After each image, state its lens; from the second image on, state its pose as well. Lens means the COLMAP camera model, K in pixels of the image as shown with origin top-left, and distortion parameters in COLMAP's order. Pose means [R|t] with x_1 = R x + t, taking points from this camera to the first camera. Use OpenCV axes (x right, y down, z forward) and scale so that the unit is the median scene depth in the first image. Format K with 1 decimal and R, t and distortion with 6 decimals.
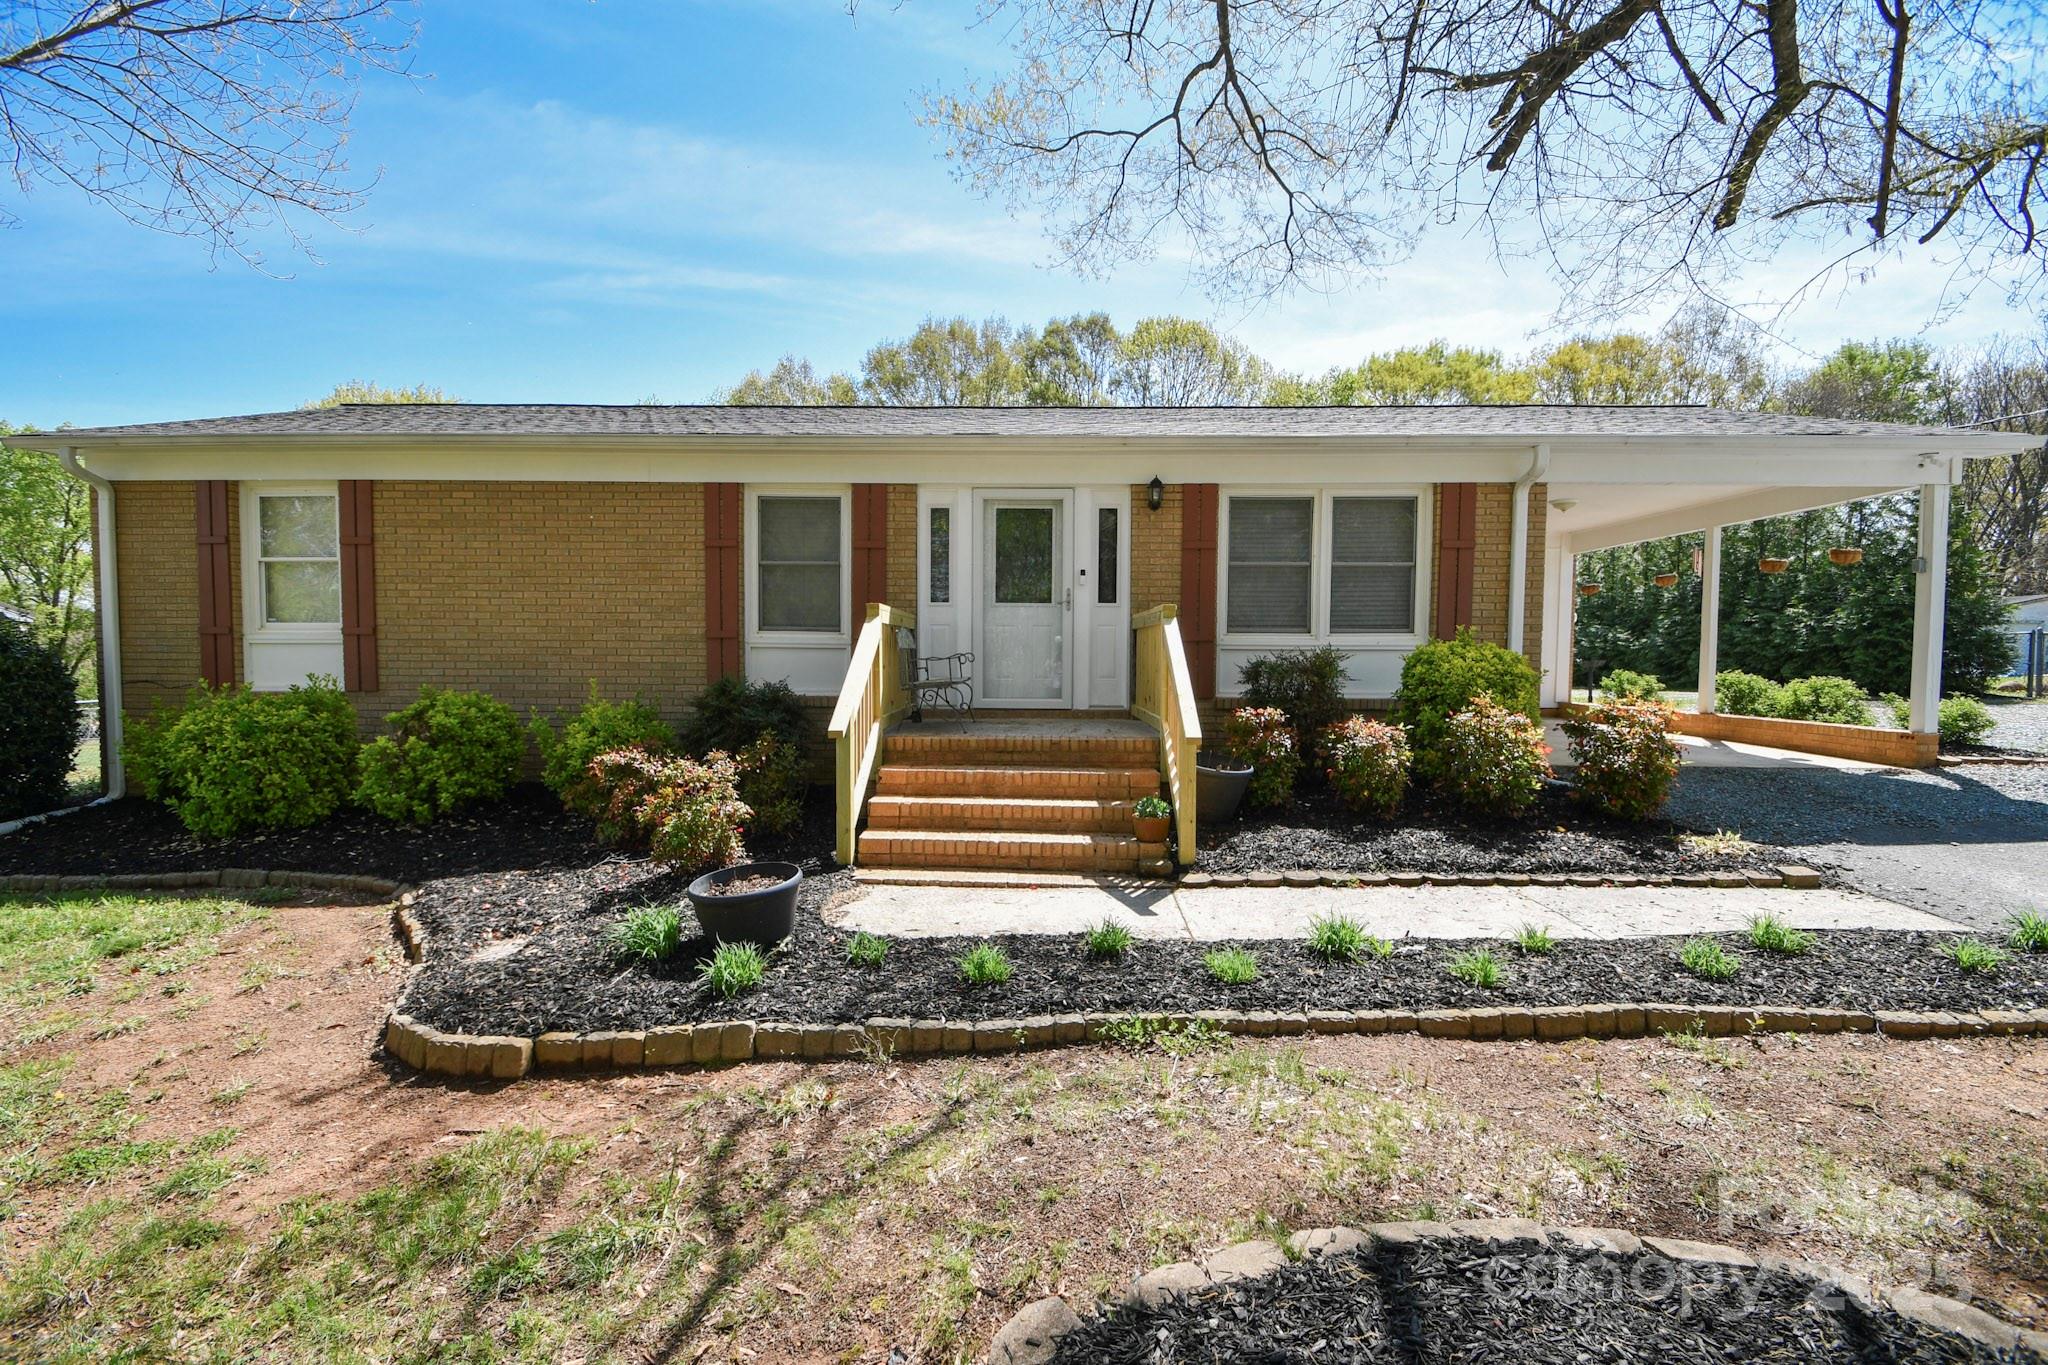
lens RADIAL K [[891.1, 0, 1021.8], [0, 891.1, 697.1], [0, 0, 1]] dist [0.015406, -0.016193]
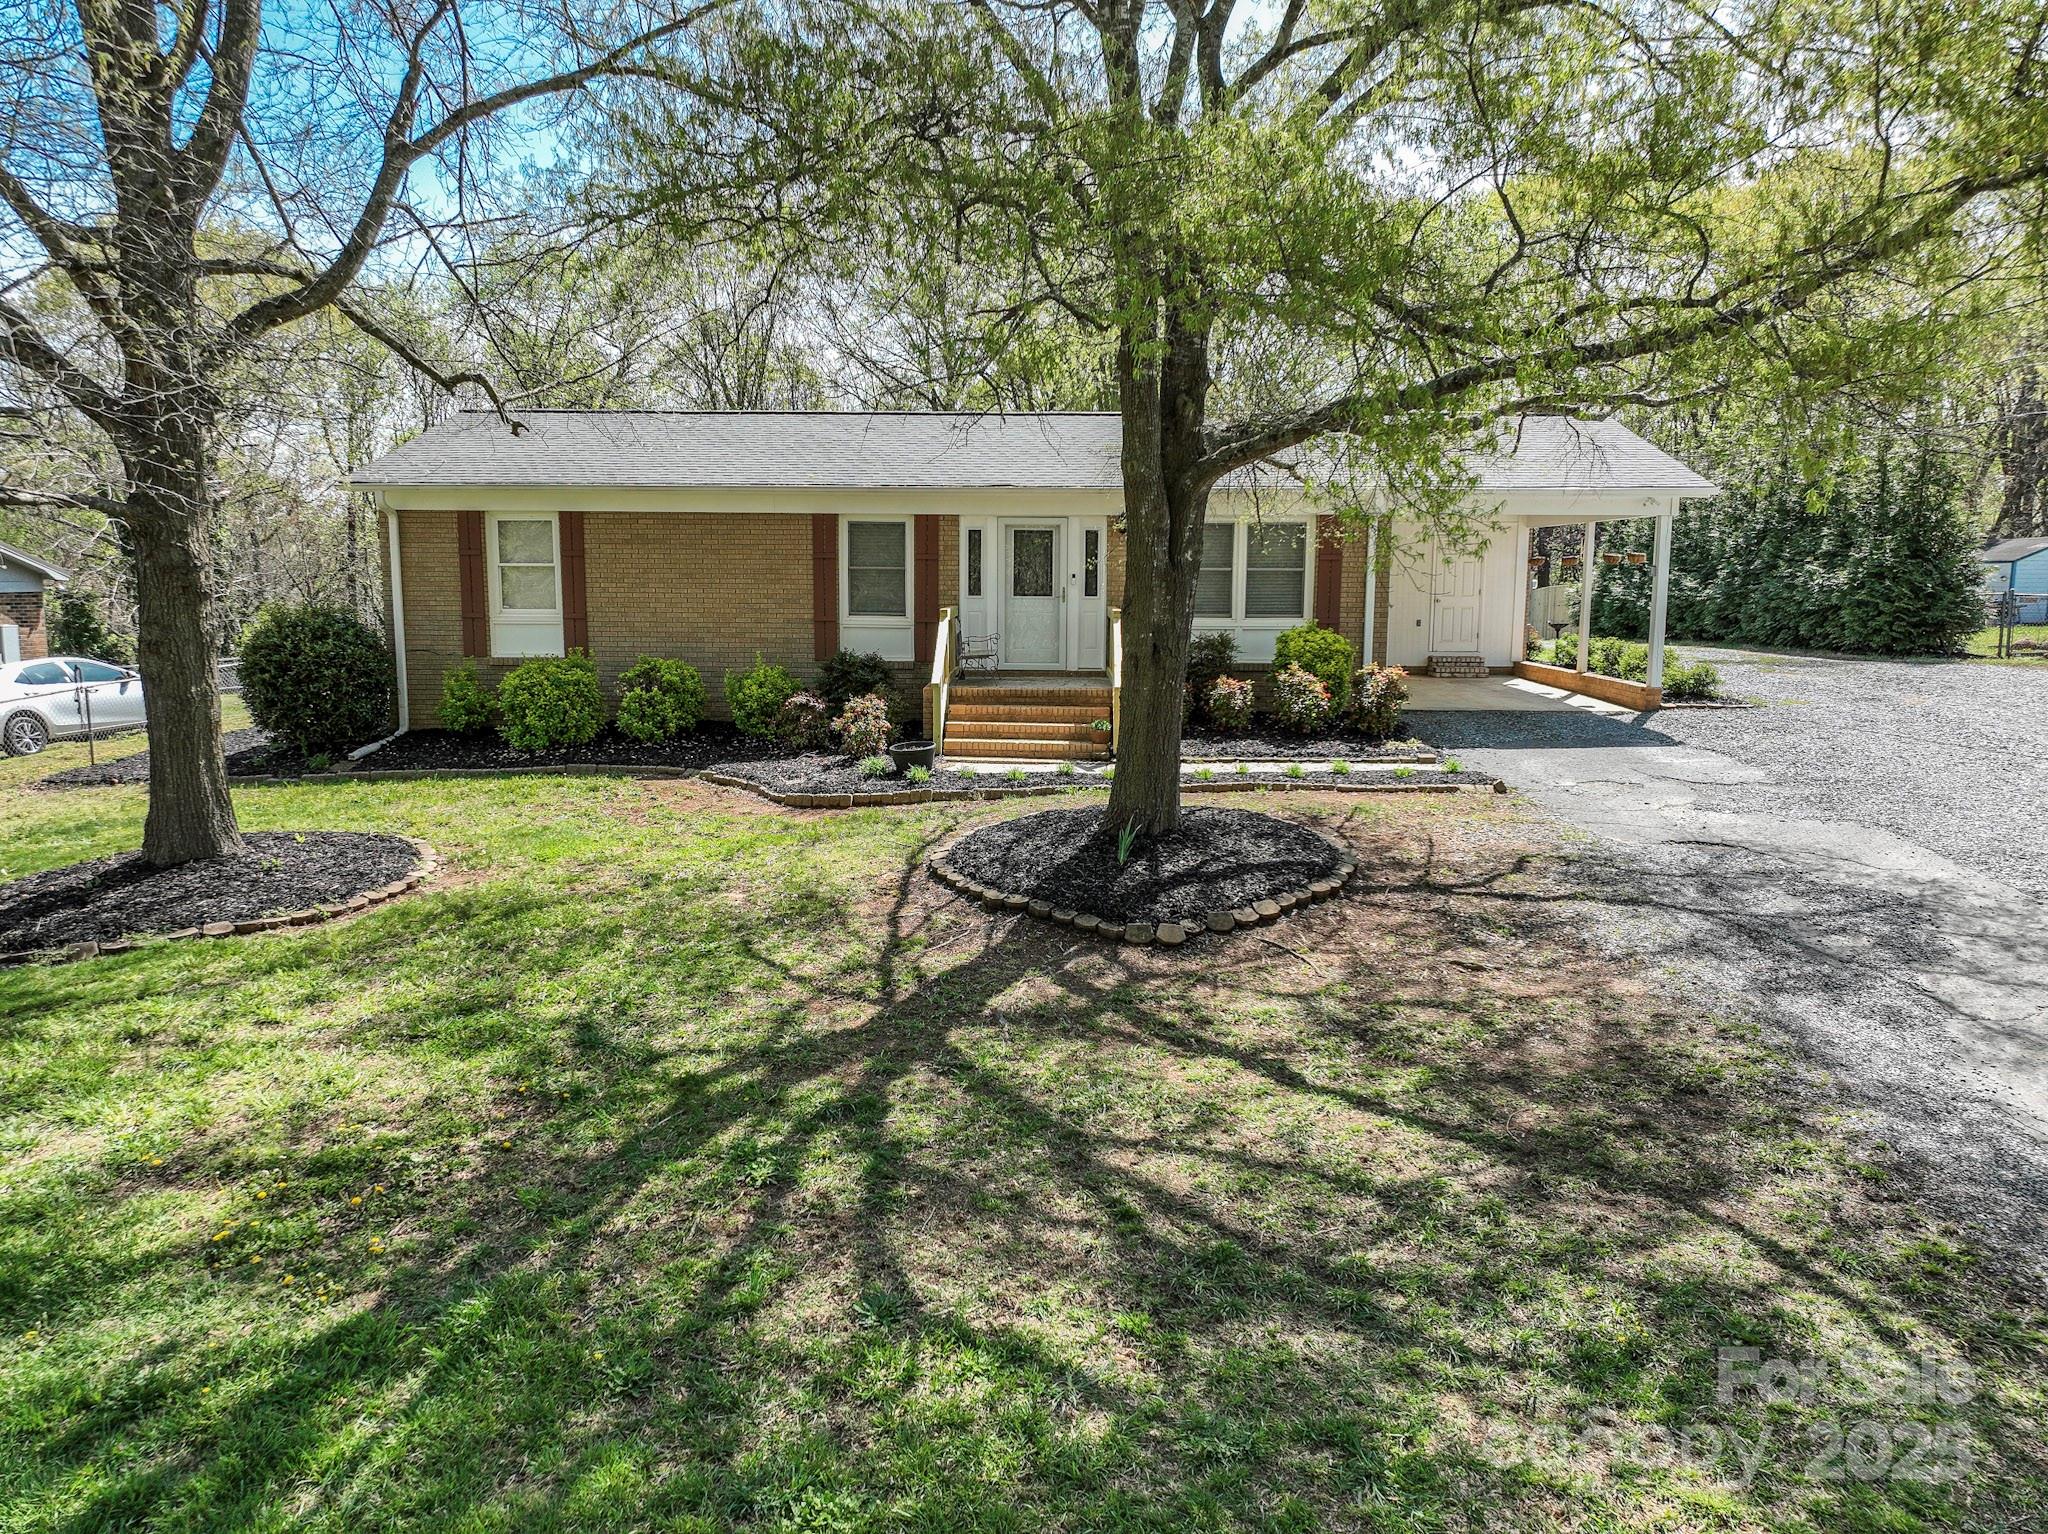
lens RADIAL K [[1386.9, 0, 1024.0], [0, 1386.9, 767.0], [0, 0, 1]] dist [0.003355, 0.000054]
pose [[0.999920, 0.001855, -0.012517, 0.016486], [-0.000689, 0.995712, 0.092503, -0.038778], [0.012635, -0.092487, 0.995634, -1.270266]]
